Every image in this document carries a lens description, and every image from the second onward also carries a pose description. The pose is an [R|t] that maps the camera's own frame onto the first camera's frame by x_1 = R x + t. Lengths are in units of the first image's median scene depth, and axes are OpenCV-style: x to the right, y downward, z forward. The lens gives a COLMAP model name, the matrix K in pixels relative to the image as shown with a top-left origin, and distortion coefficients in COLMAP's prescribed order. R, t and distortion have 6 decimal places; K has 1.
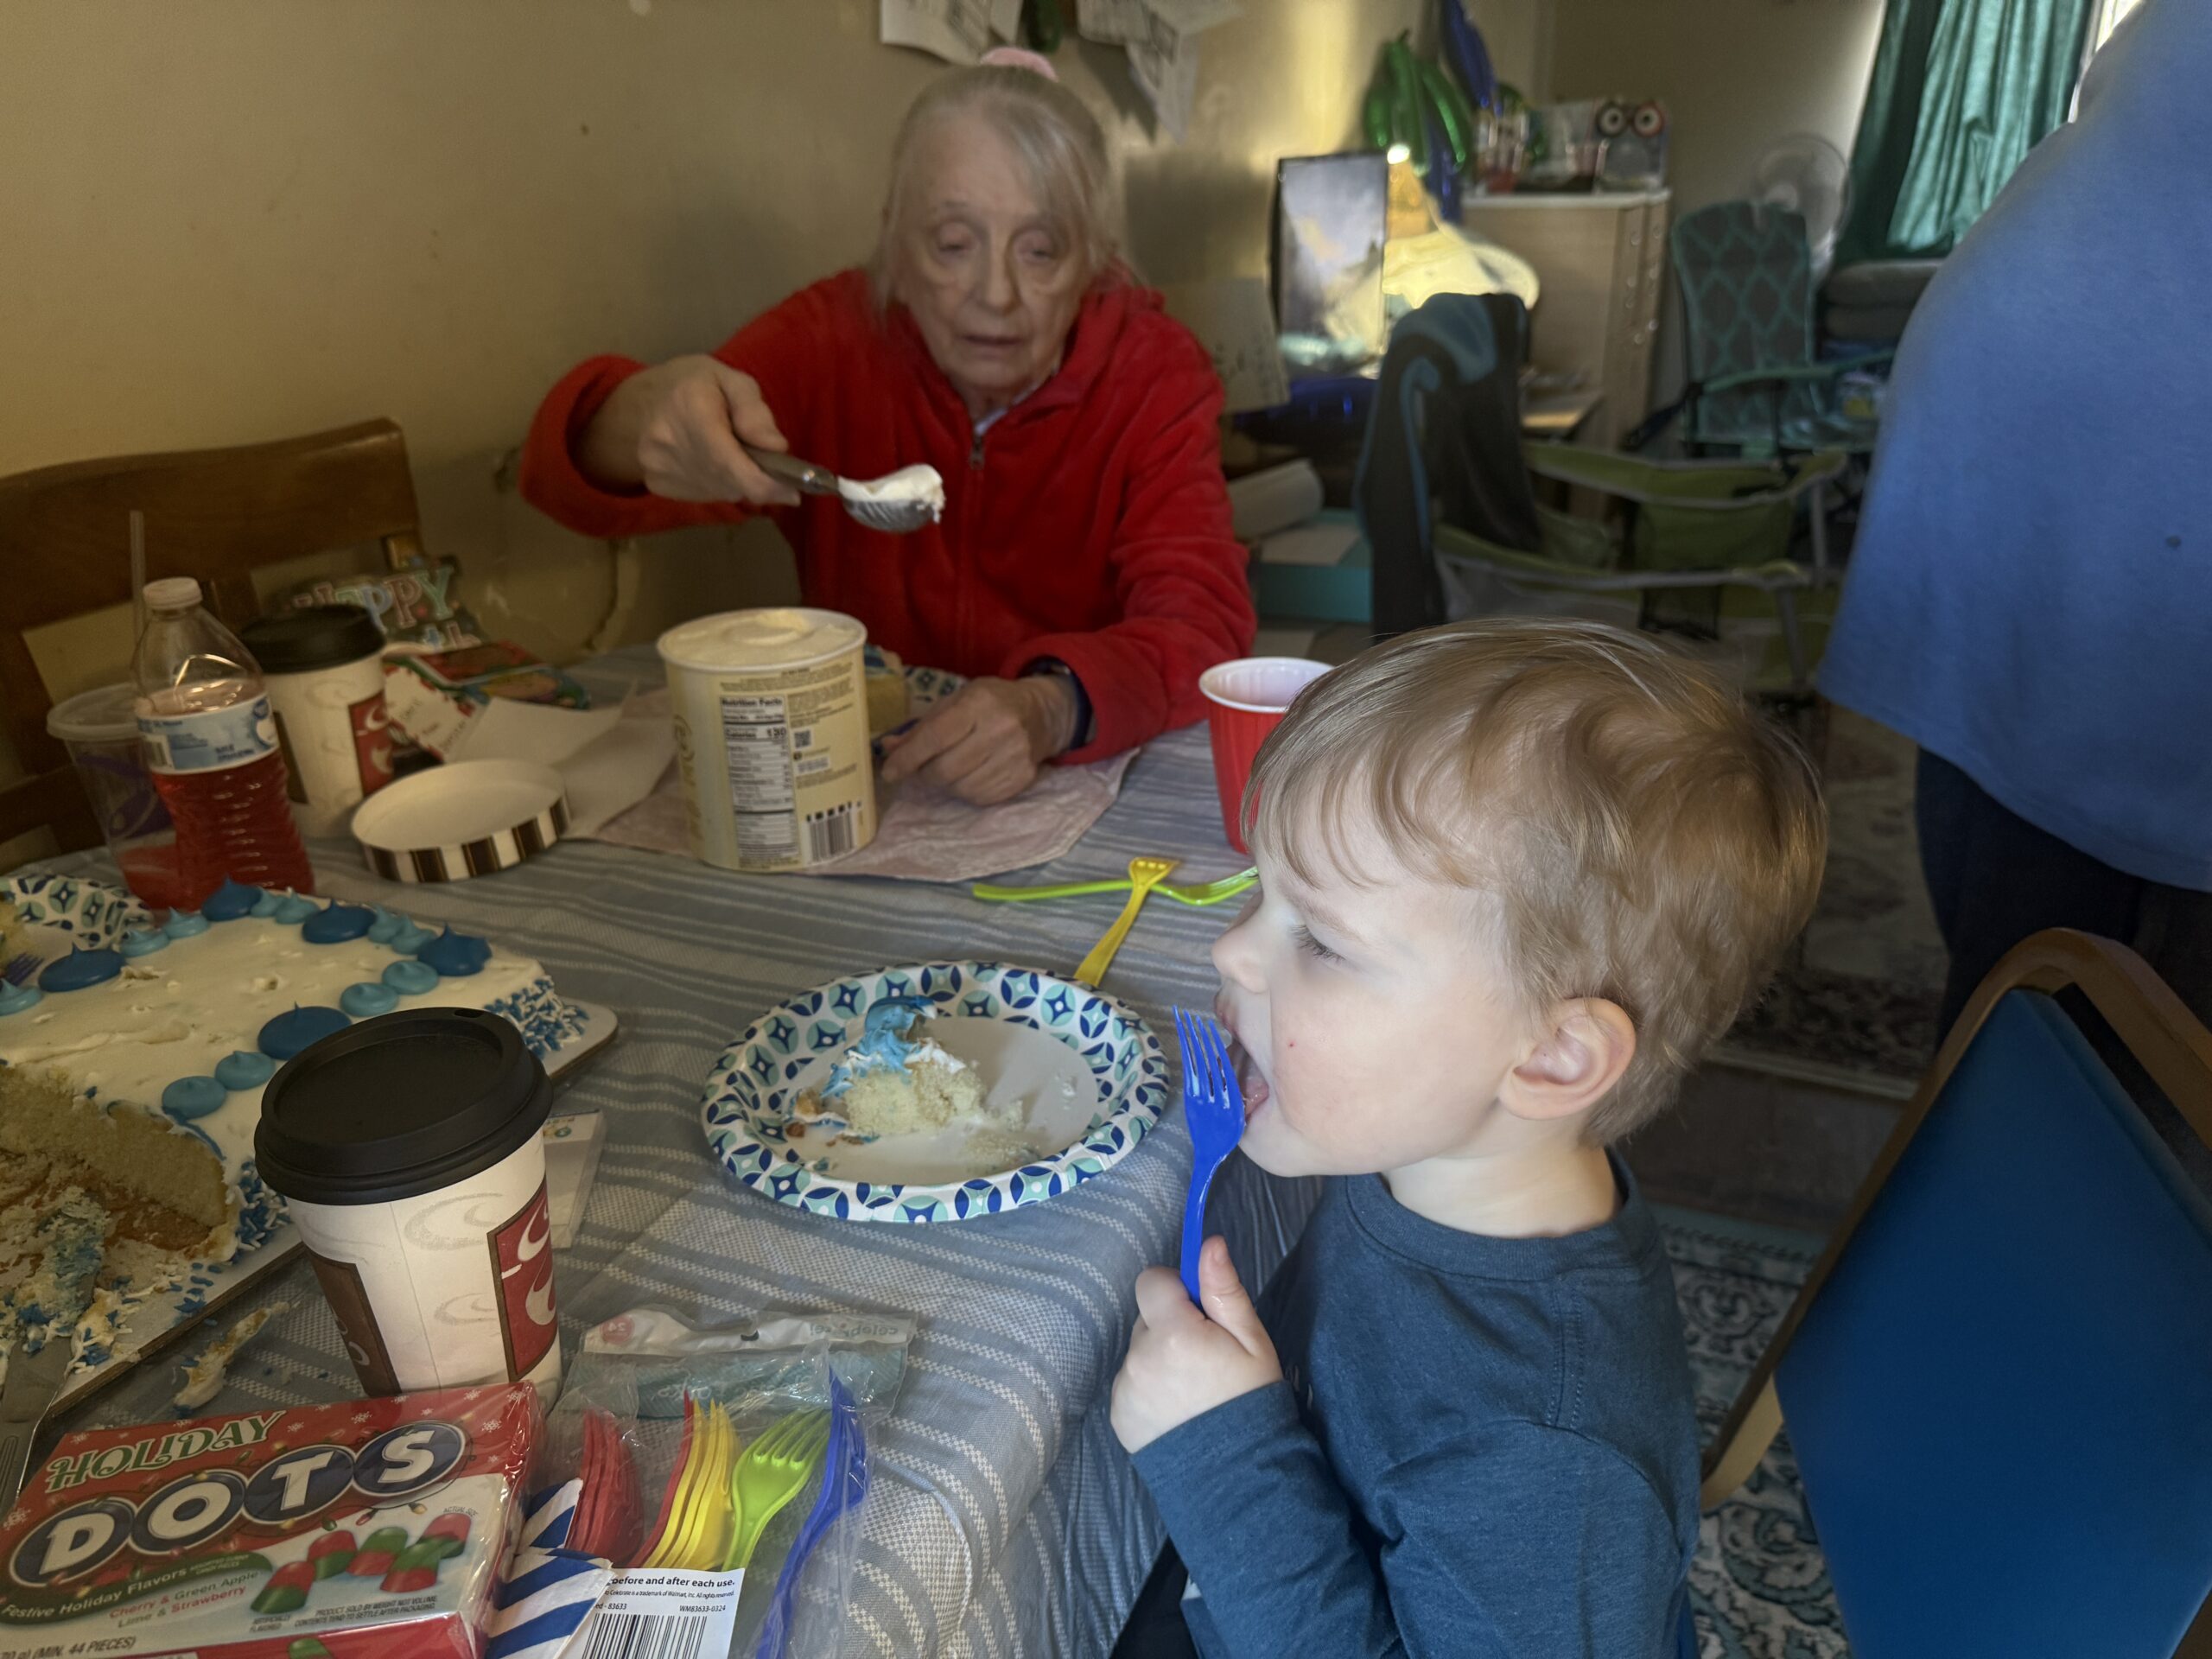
lens RADIAL K [[1528.2, 0, 1106.0], [0, 1528.2, 829.5], [0, 0, 1]] dist [0.045784, -0.096574]
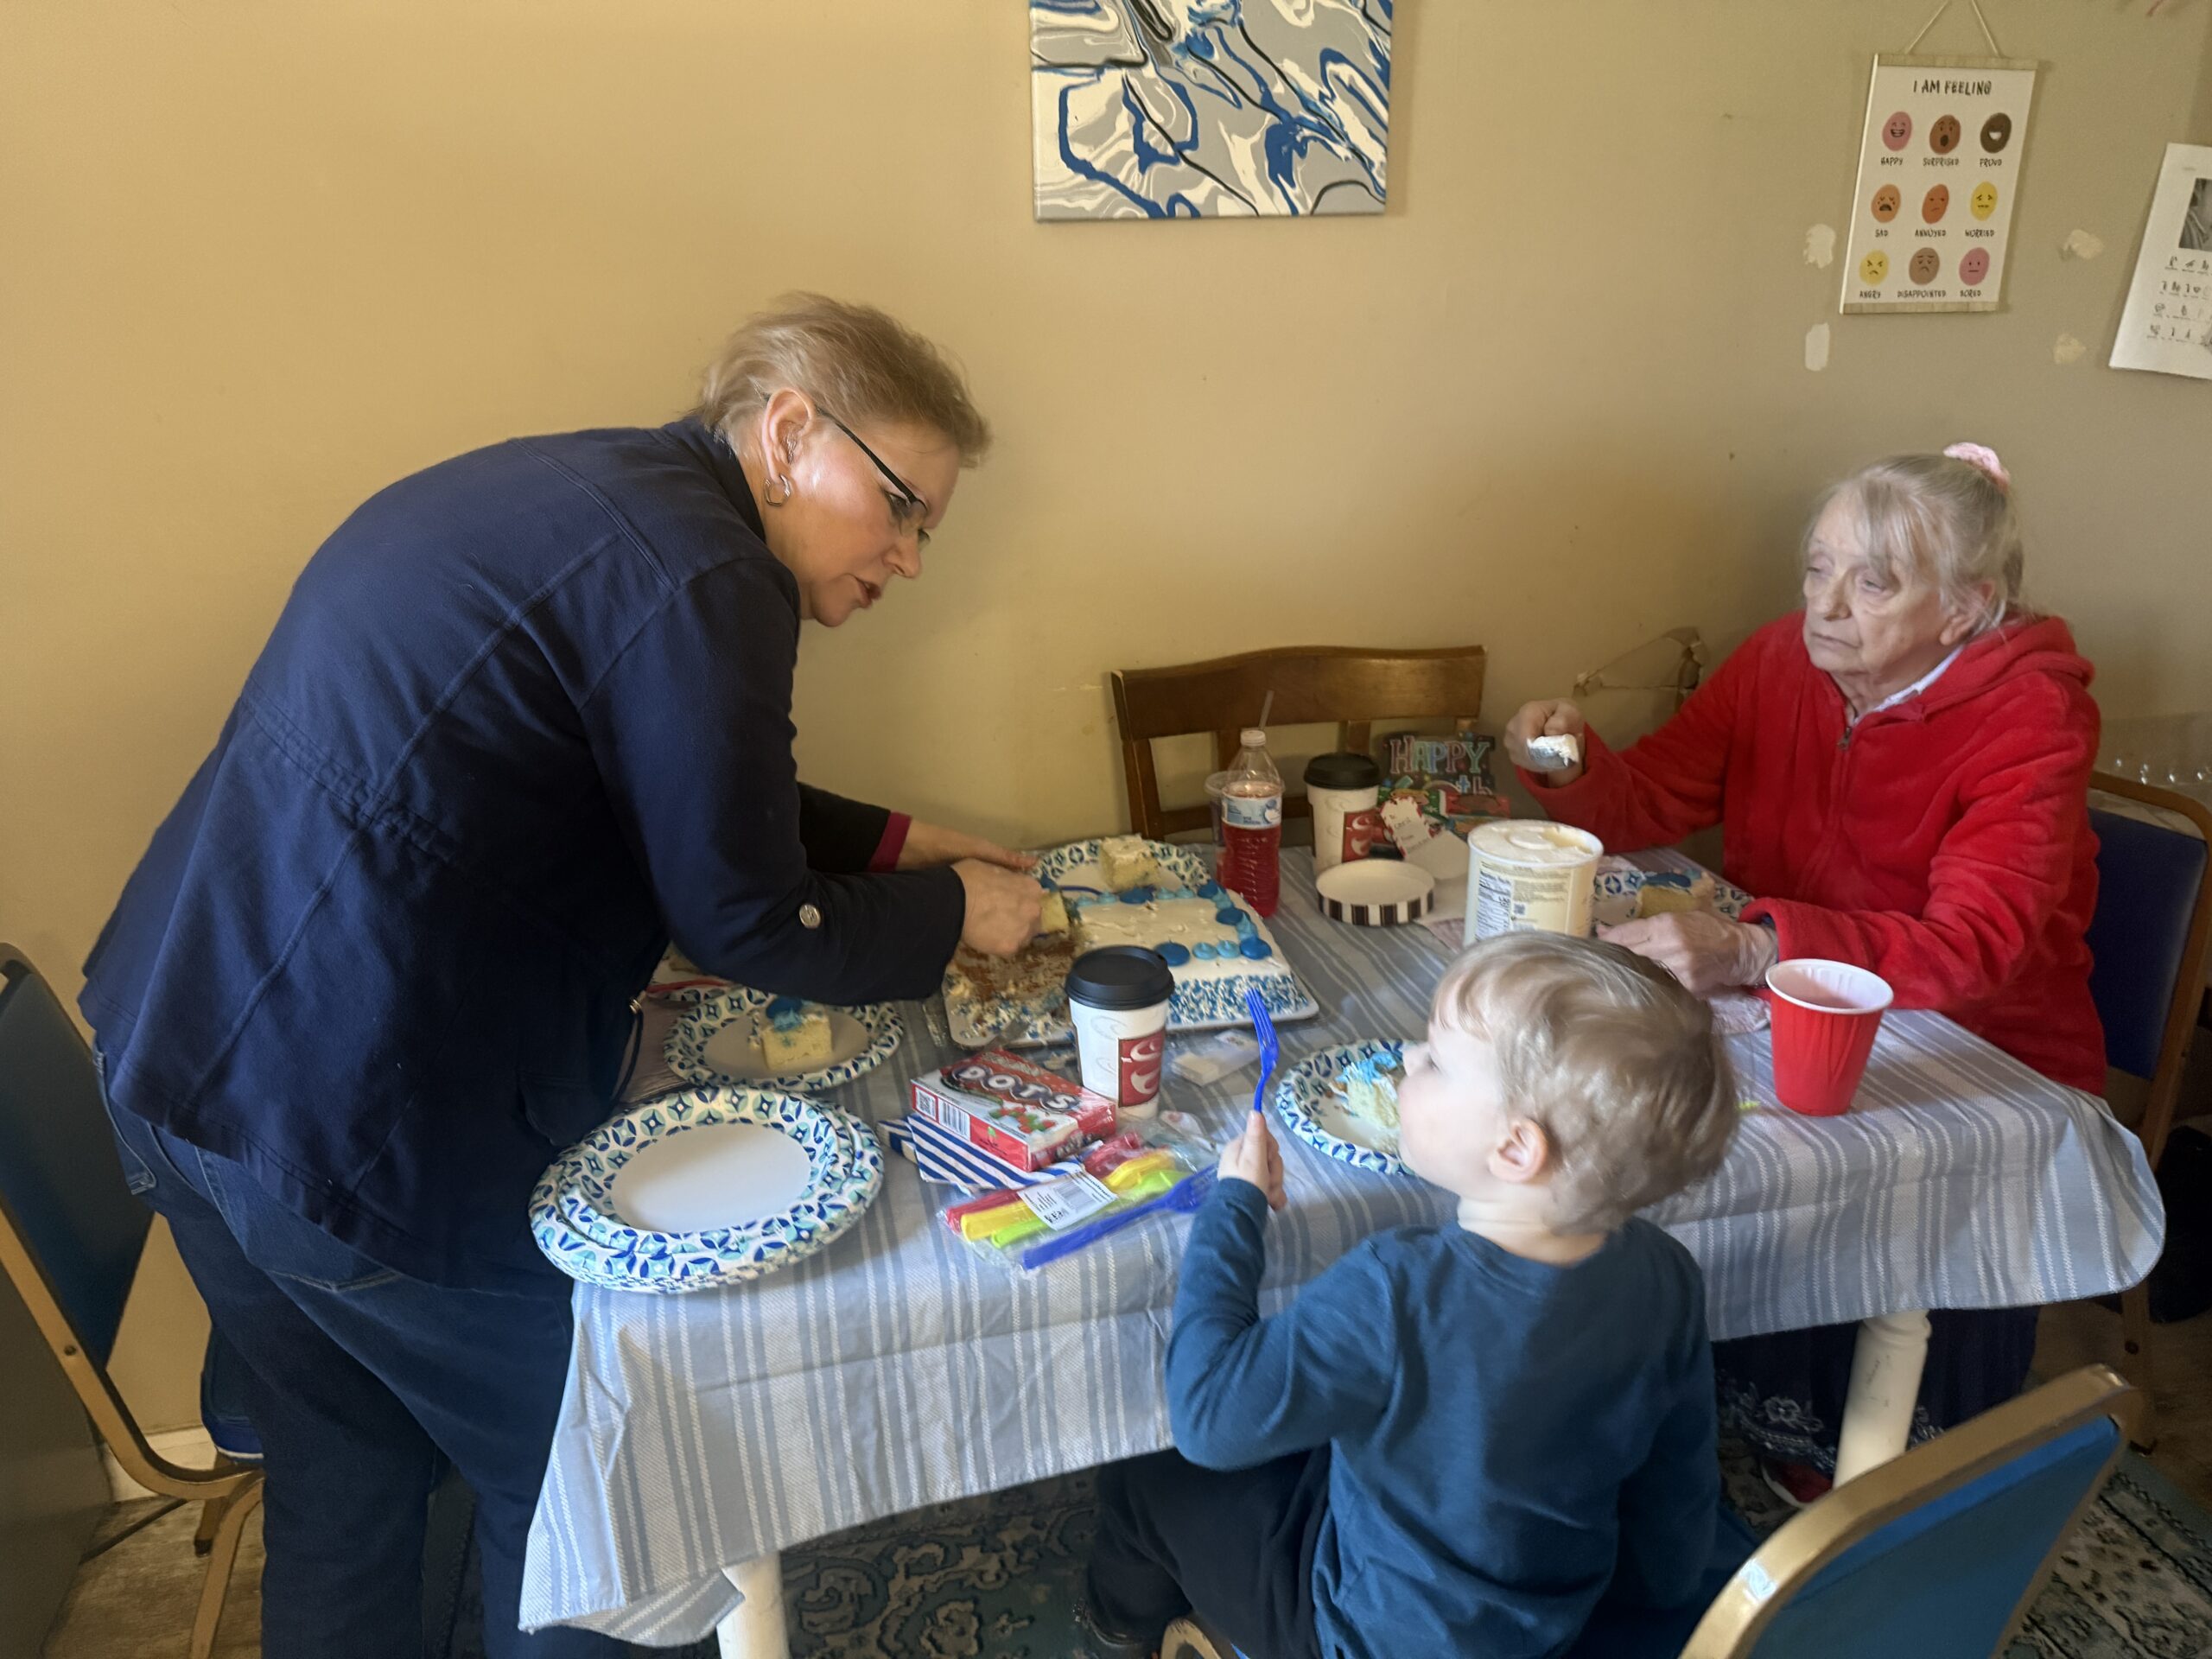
lens RADIAL K [[1555.8, 0, 1106.0], [0, 1555.8, 829.5], [0, 0, 1]] dist [0.003206, -0.040404]
pose [[0.574974, 0.279312, -0.769019, 0.748459], [-0.320048, 0.941810, 0.102780, -0.160586], [0.752977, 0.187027, 0.630909, -0.346861]]
